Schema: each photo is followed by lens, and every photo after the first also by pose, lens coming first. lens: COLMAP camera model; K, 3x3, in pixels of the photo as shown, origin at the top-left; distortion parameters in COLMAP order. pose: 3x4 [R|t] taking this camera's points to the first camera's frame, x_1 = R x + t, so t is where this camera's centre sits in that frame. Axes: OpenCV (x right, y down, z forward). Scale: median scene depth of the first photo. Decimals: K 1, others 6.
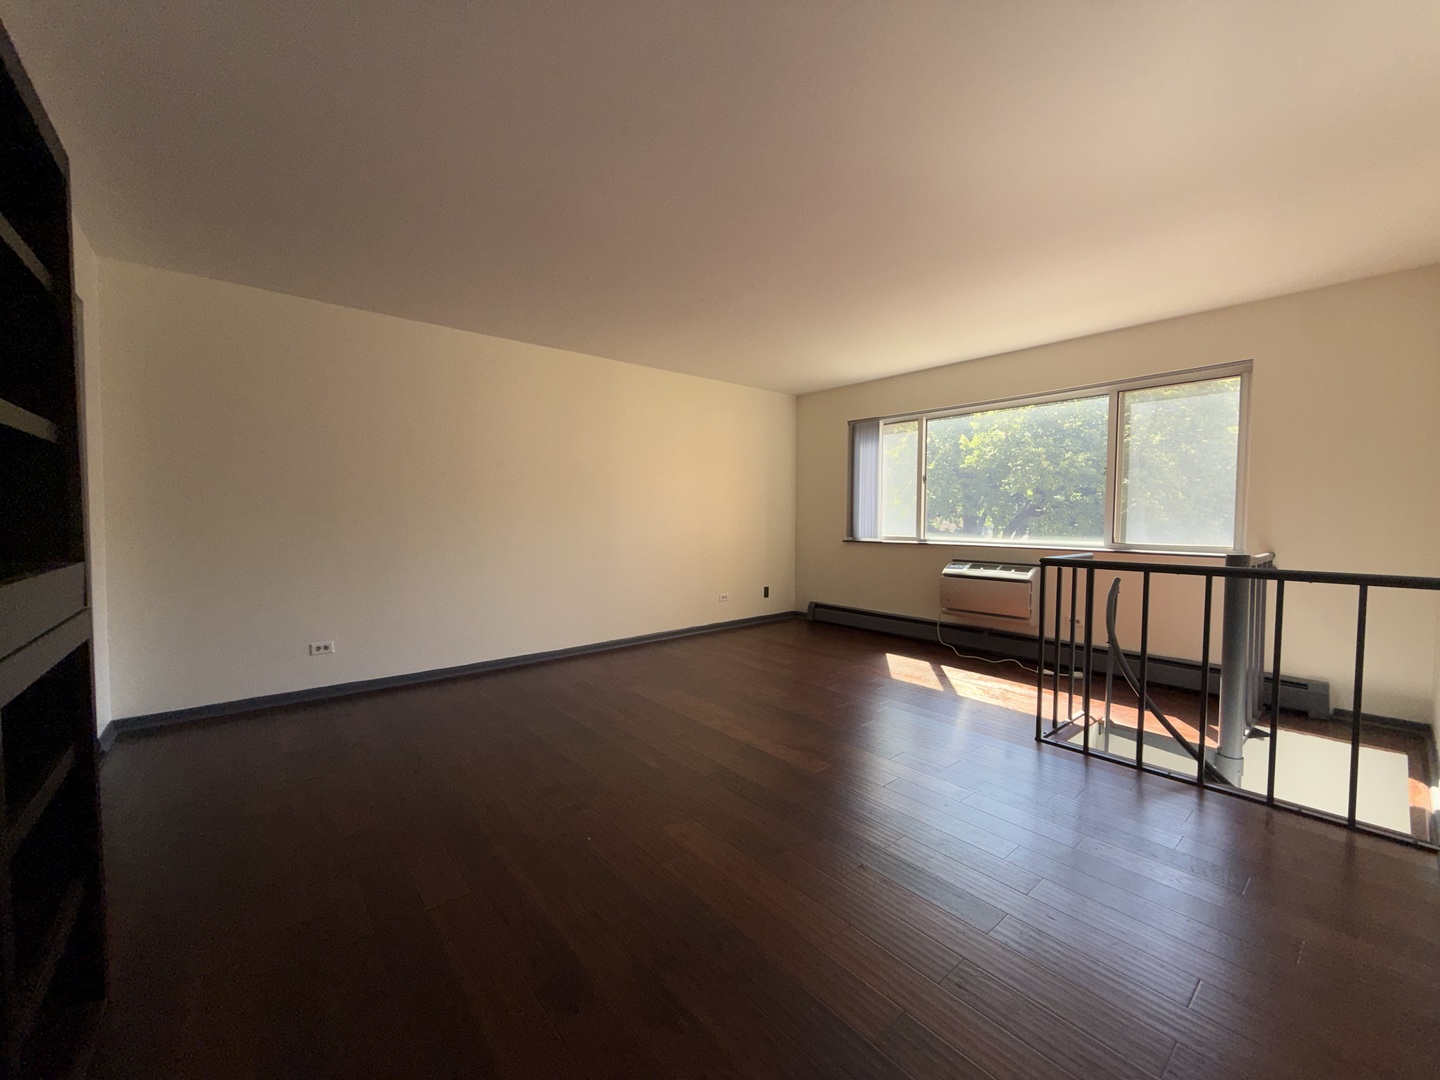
lens RADIAL K [[571.7, 0, 720.0], [0, 571.7, 540.0], [0, 0, 1]] dist [-0.000222, 0.000206]
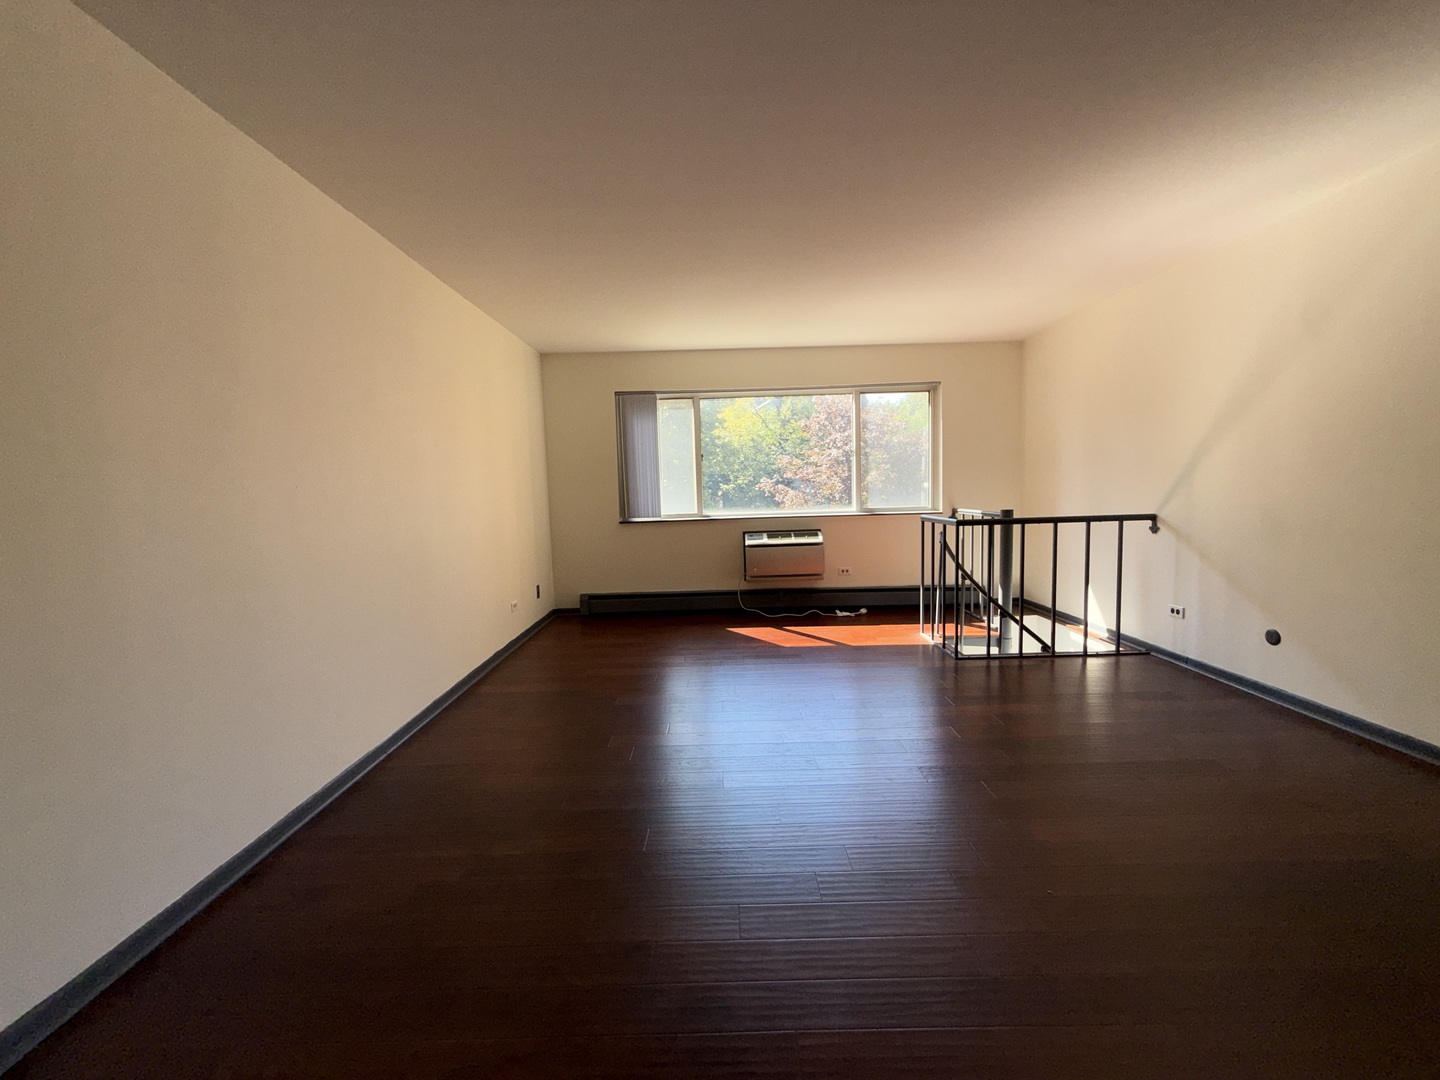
lens RADIAL K [[571.7, 0, 720.0], [0, 571.7, 540.0], [0, 0, 1]] dist [-0.000222, 0.000206]
pose [[0.645850, -0.091911, 0.757912, -0.437625], [0.063060, 0.995757, 0.067018, -0.025509], [-0.760855, 0.004510, 0.648906, 0.320699]]
